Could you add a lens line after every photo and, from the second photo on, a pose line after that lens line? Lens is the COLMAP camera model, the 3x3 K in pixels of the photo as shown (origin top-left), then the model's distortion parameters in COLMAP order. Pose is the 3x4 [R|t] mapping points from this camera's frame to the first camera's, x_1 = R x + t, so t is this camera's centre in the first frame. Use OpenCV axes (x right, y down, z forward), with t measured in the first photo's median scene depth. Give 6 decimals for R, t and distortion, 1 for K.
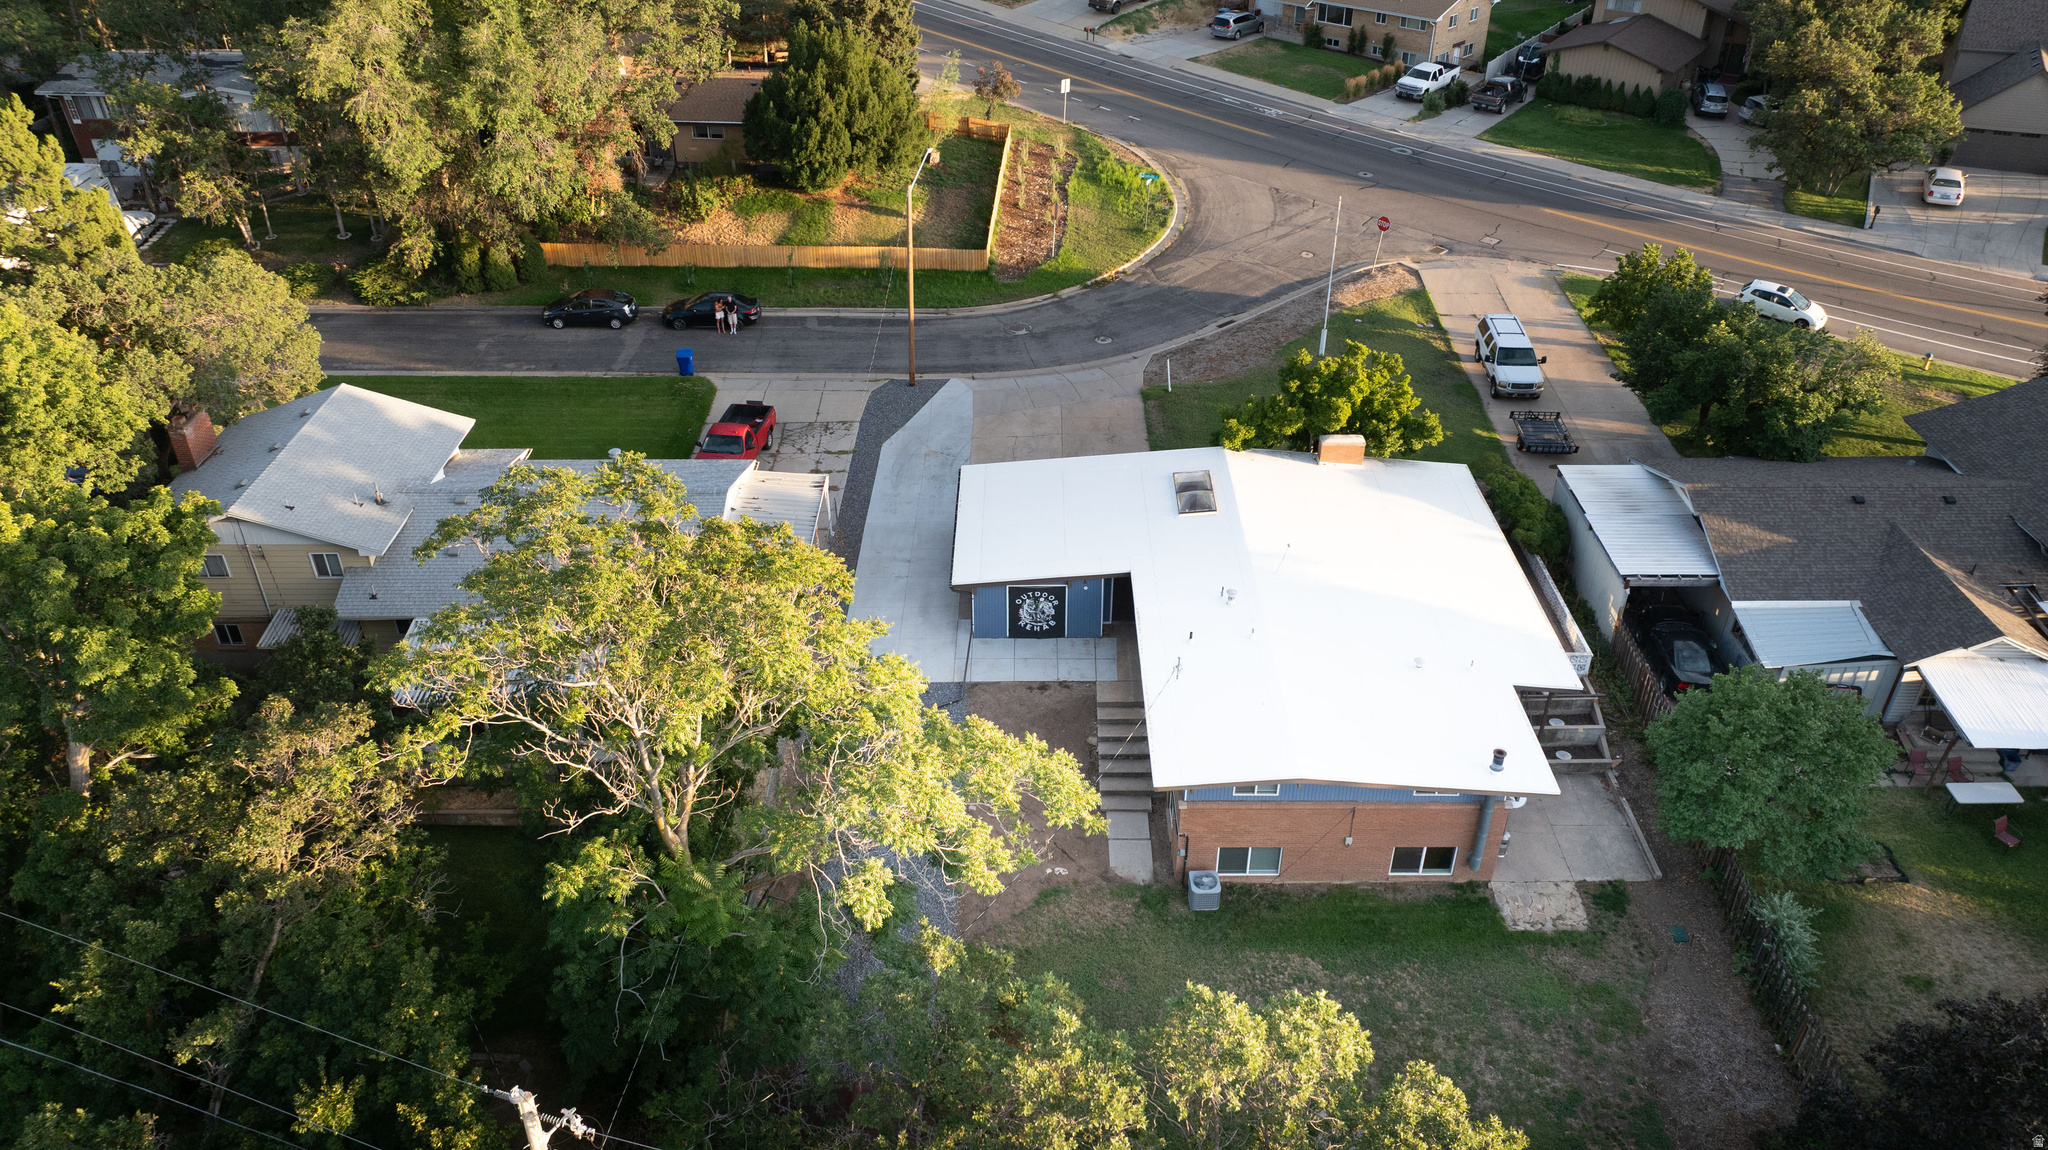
lens RADIAL K [[1438.2, 0, 1028.3], [0, 1438.2, 571.2], [0, 0, 1]] dist [-0.020997, 0.006069]
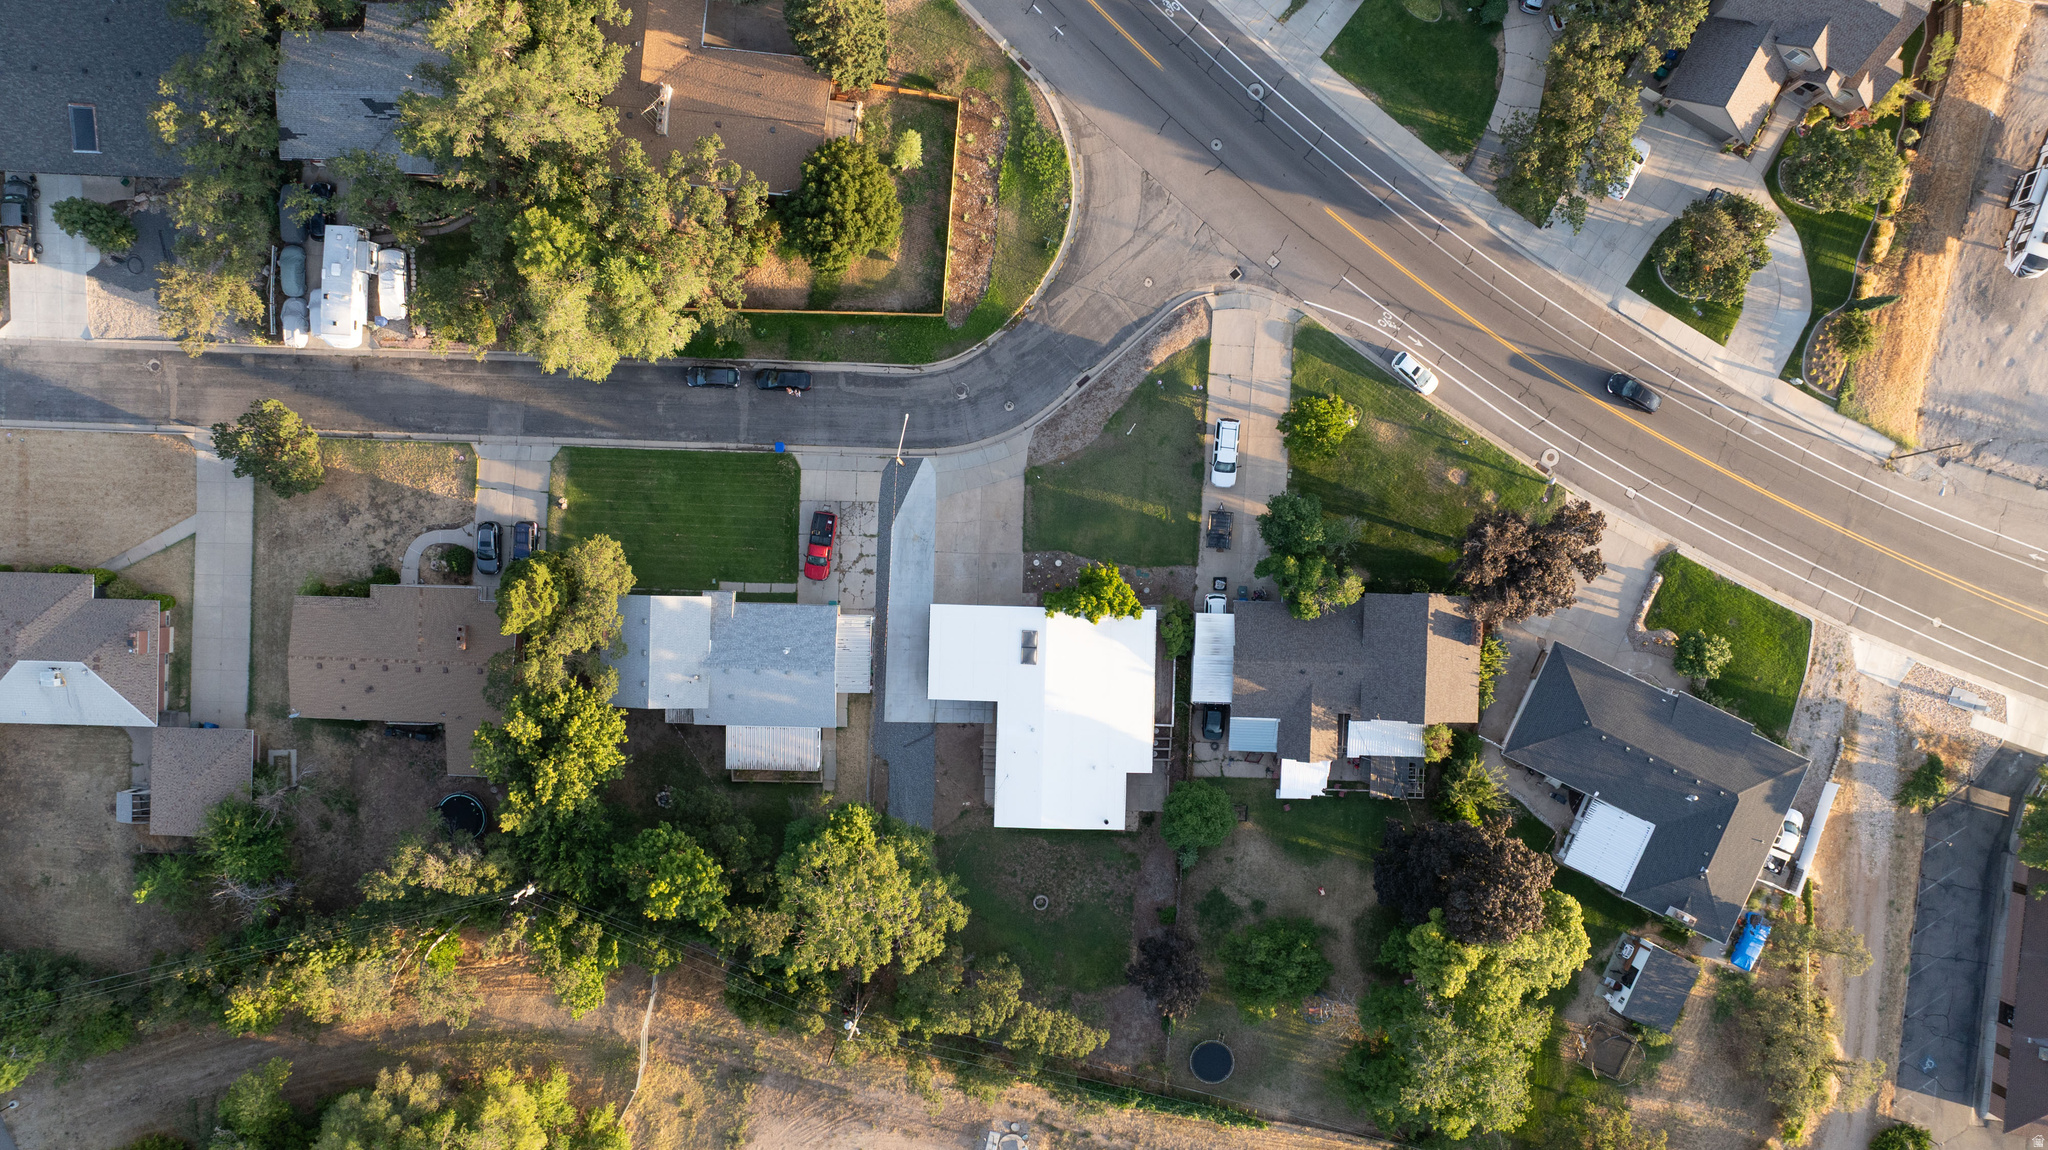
lens RADIAL K [[1438.2, 0, 1028.3], [0, 1438.2, 571.2], [0, 0, 1]] dist [-0.020997, 0.006069]
pose [[0.999642, 0.026755, -0.000482, 0.076753], [-0.014225, 0.546547, 0.837308, -1.427400], [0.022665, -0.837001, 0.546732, -0.125925]]
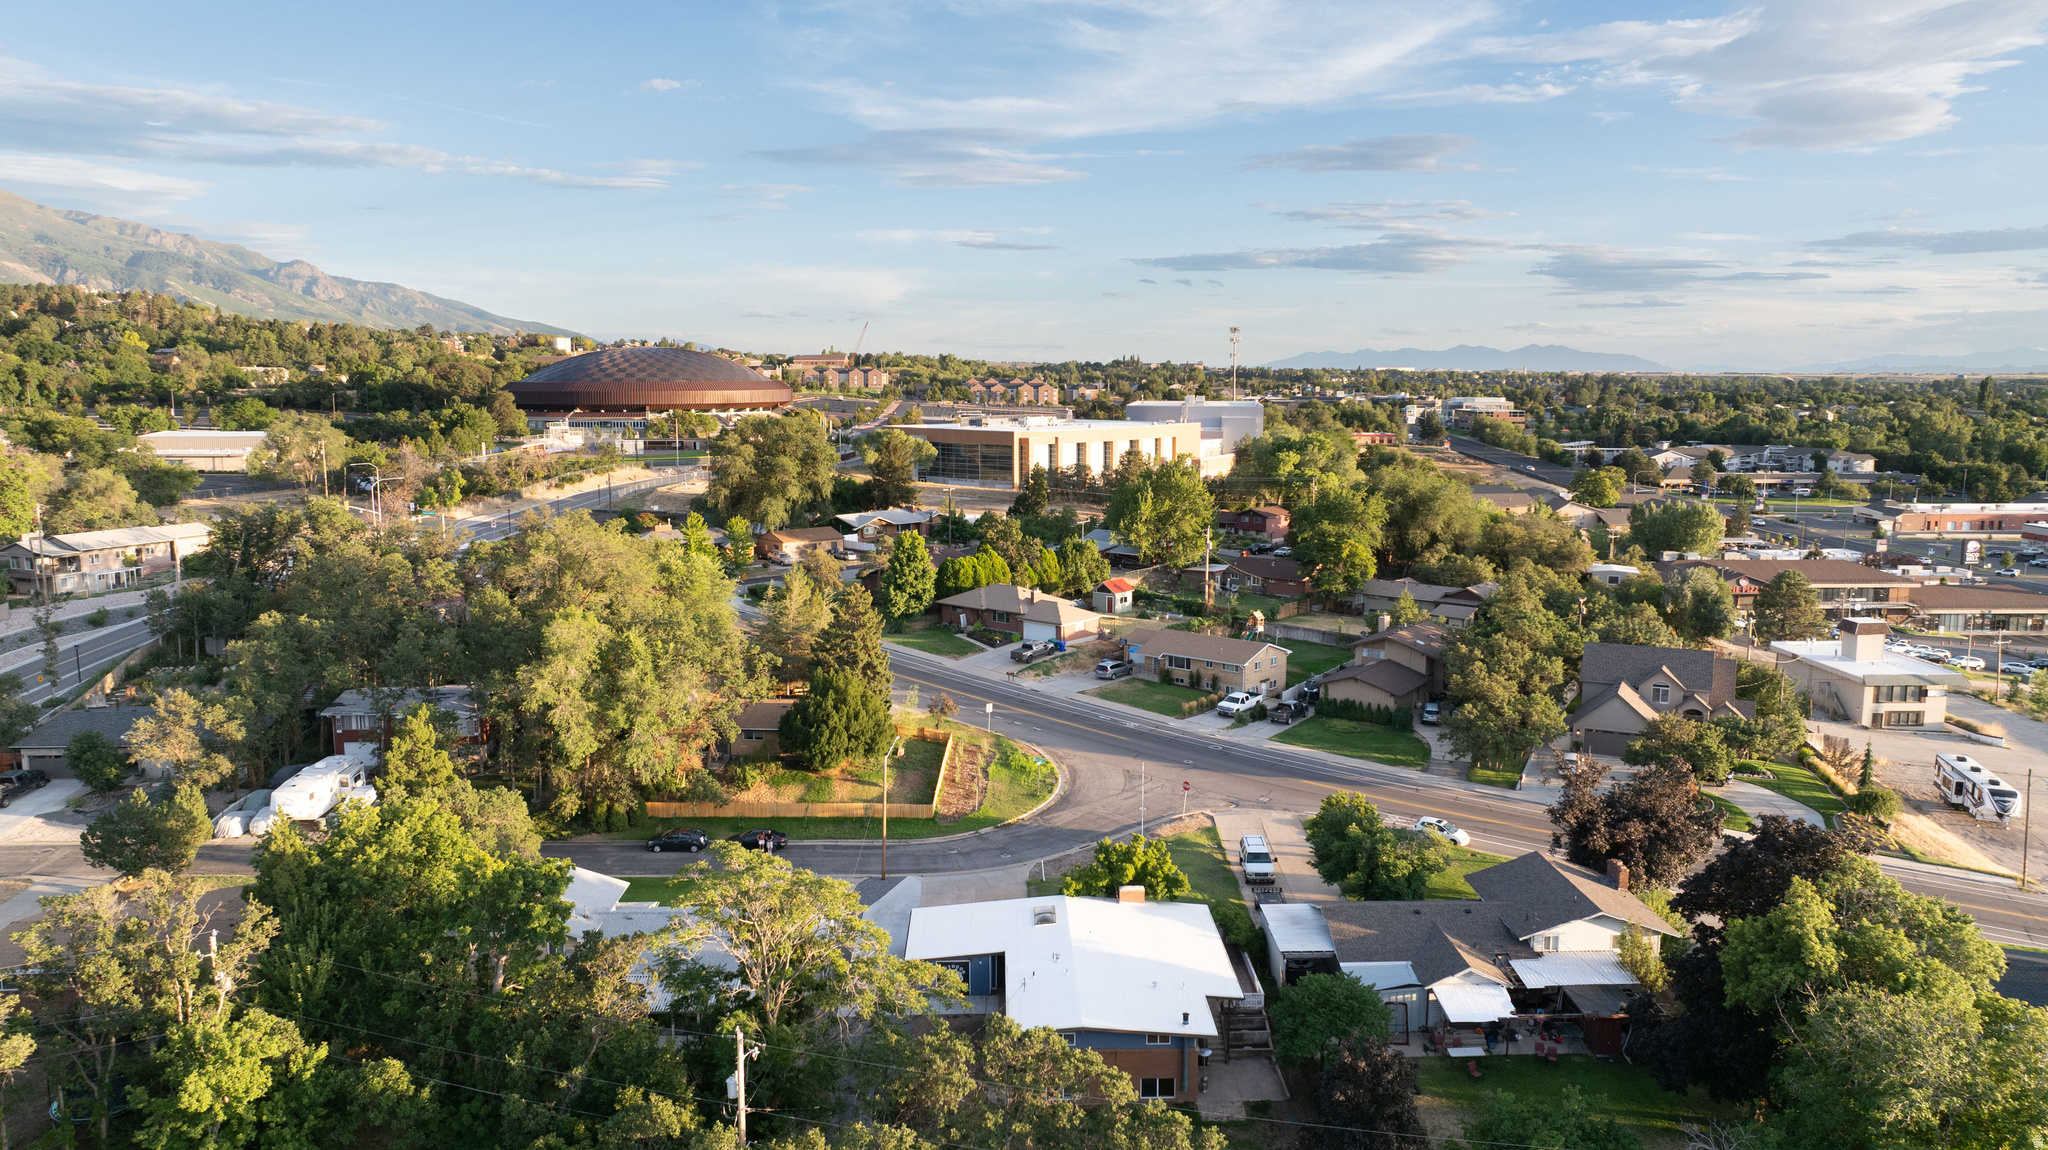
lens RADIAL K [[1438.2, 0, 1028.3], [0, 1438.2, 571.2], [0, 0, 1]] dist [-0.020997, 0.006069]
pose [[0.999673, -0.004689, 0.025147, 0.036314], [0.014901, 0.905777, -0.423493, 0.208754], [-0.020792, 0.423729, 0.905550, -0.520766]]
